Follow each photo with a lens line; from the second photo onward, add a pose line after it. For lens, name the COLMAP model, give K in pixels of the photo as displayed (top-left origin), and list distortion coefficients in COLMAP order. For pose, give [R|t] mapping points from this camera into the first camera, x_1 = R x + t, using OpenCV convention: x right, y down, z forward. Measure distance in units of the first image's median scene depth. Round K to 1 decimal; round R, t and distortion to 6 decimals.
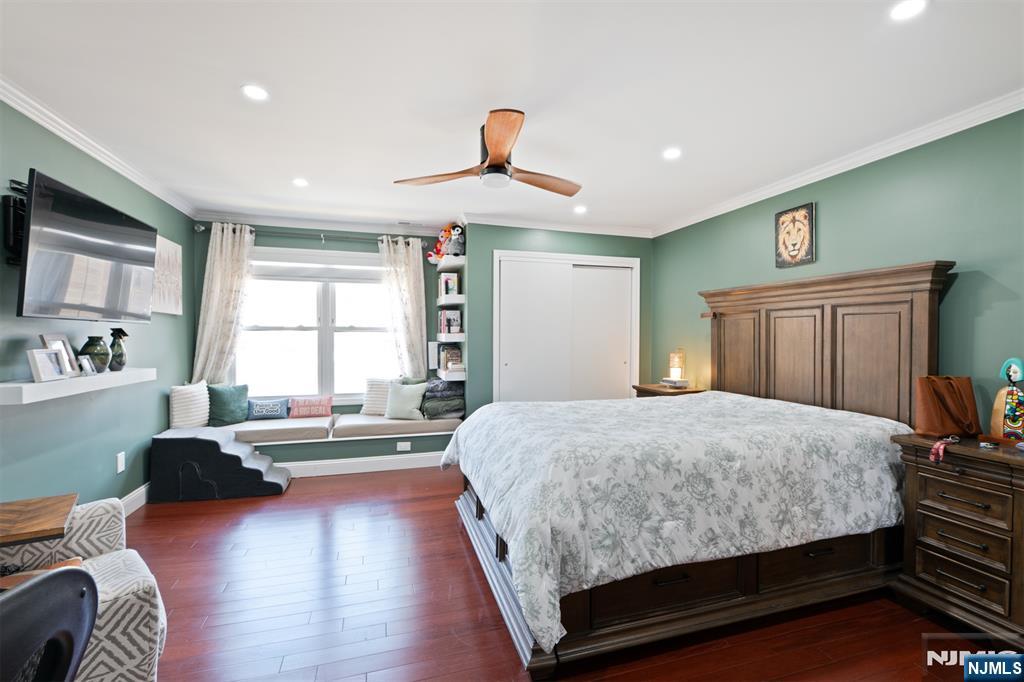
lens RADIAL K [[450.2, 0, 512.0], [0, 450.2, 341.0], [0, 0, 1]] dist [-0.001745, -0.000526]
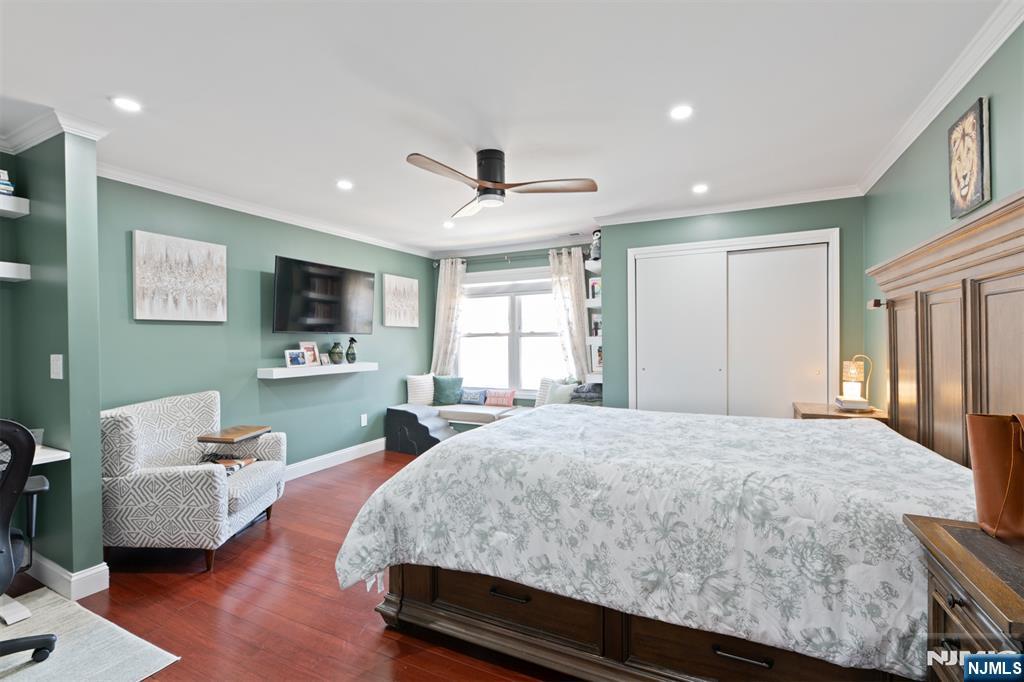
lens RADIAL K [[449.1, 0, 512.0], [0, 449.1, 341.0], [0, 0, 1]] dist [-0.001499, -0.000929]
pose [[0.729806, -0.008080, -0.683606, 0.607288], [0.005084, 0.999967, -0.006392, -0.001906], [0.683635, 0.001190, 0.729823, 0.183356]]
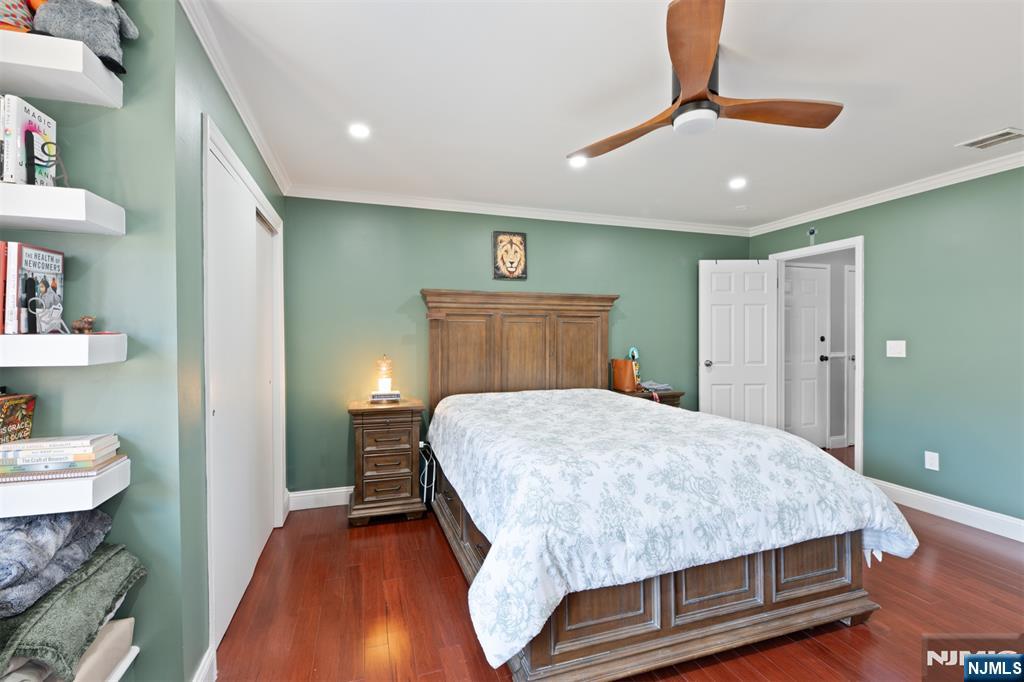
lens RADIAL K [[450.2, 0, 512.0], [0, 450.2, 341.0], [0, 0, 1]] dist [-0.001745, -0.000526]
pose [[-0.020842, -0.009965, 0.999733, -0.601121], [0.014569, 0.999841, 0.010269, -0.015816], [-0.999677, 0.014779, -0.020693, 1.049843]]
